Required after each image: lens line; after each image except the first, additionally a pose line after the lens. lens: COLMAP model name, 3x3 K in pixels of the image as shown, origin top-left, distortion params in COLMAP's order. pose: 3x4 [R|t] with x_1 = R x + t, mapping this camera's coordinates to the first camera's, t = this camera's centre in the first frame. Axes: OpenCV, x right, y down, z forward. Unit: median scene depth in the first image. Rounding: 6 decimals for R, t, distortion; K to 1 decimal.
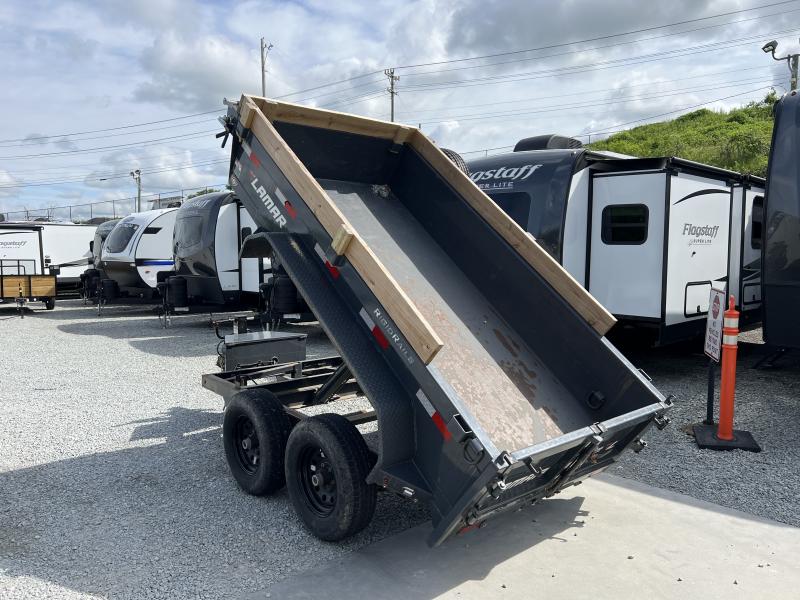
lens RADIAL K [[599.7, 0, 400.3], [0, 599.7, 305.3], [0, 0, 1]] dist [0.044292, -0.050608]
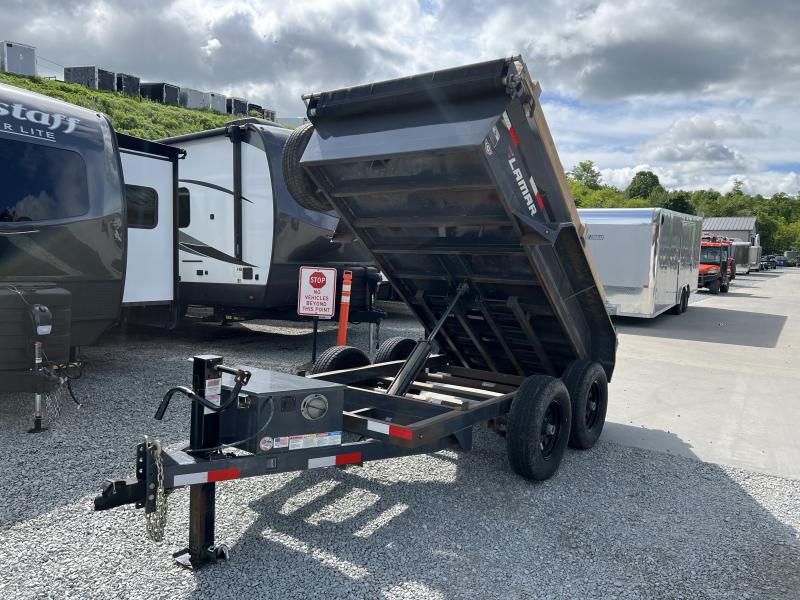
lens RADIAL K [[599.7, 0, 402.8], [0, 599.7, 294.7], [0, 0, 1]] dist [0.044292, -0.050608]
pose [[-0.221039, -0.073417, 0.972498, -0.777439], [0.061333, 0.994142, 0.088991, -0.065944], [-0.973335, 0.079316, -0.215241, 0.962988]]
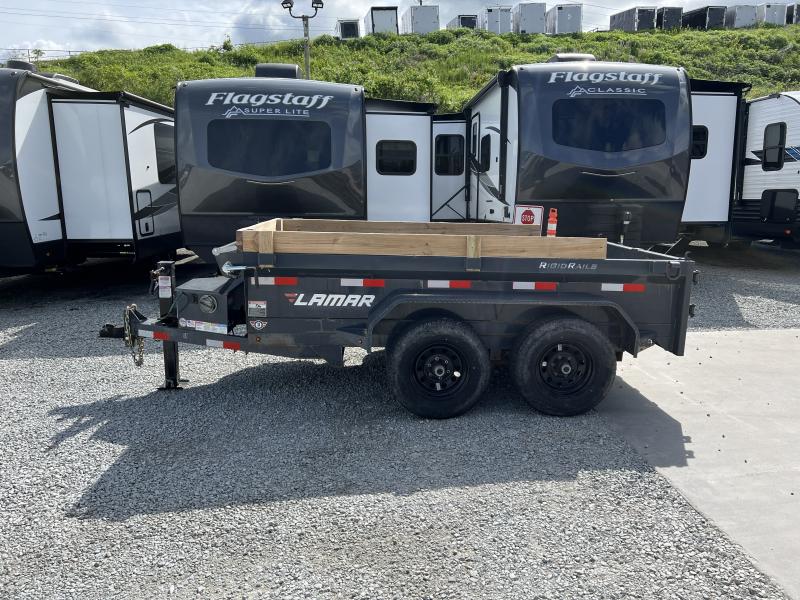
lens RADIAL K [[599.7, 0, 409.3], [0, 599.7, 300.3], [0, 0, 1]] dist [0.044292, -0.050608]
pose [[0.611299, -0.150506, 0.776957, -0.687129], [0.076059, 0.988378, 0.131619, -0.011646], [-0.787737, -0.021364, 0.615642, 0.293780]]
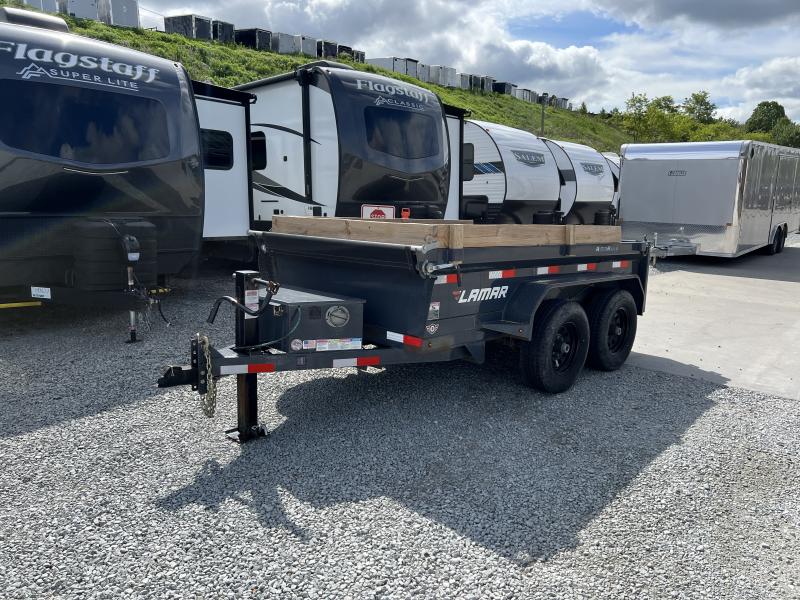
lens RADIAL K [[599.7, 0, 408.3], [0, 599.7, 302.1], [0, 0, 1]] dist [0.044292, -0.050608]
pose [[-0.077556, -0.175448, 0.981429, -0.860920], [0.074628, 0.980611, 0.181199, -0.047229], [-0.994191, 0.087295, -0.062959, 0.899565]]
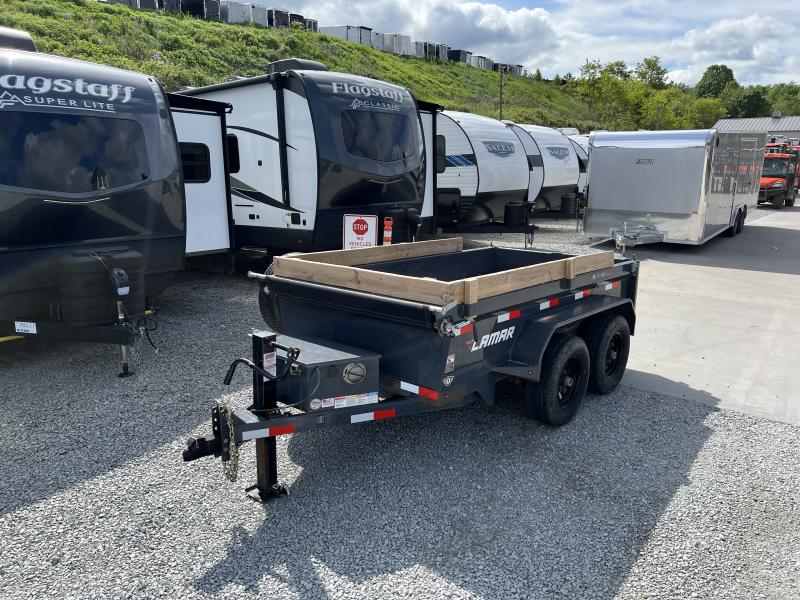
lens RADIAL K [[599.7, 0, 398.4], [0, 599.7, 301.0], [0, 0, 1]] dist [0.044292, -0.050608]
pose [[-0.134739, -0.220498, 0.966036, -0.840879], [0.090591, 0.968102, 0.233605, -0.136536], [-0.986731, 0.118990, -0.110466, 0.948046]]
